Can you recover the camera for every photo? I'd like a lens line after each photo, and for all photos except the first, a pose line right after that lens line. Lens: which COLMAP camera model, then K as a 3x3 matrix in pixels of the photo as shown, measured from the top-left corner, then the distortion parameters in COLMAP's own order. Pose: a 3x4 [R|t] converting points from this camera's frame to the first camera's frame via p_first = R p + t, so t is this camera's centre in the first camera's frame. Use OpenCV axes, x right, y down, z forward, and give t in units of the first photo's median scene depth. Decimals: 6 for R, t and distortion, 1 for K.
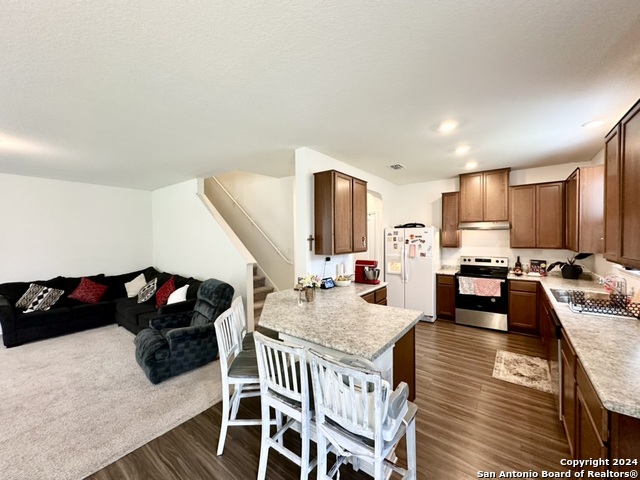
lens RADIAL K [[256.1, 0, 320.7], [0, 256.1, 241.0], [0, 0, 1]] dist [-0.003549, 0.000926]
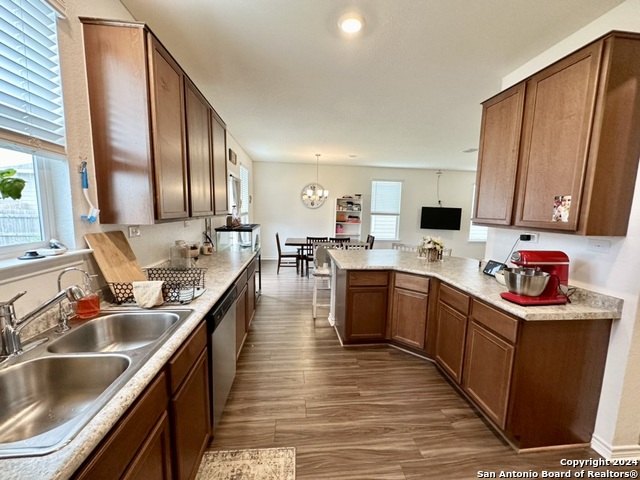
lens RADIAL K [[256.1, 0, 320.7], [0, 256.1, 241.0], [0, 0, 1]] dist [-0.003549, 0.000926]
pose [[-0.730975, 0.074618, -0.678312, 0.769622], [-0.029178, 0.989677, 0.140313, 0.009342], [0.681780, 0.122357, -0.721252, 1.093397]]
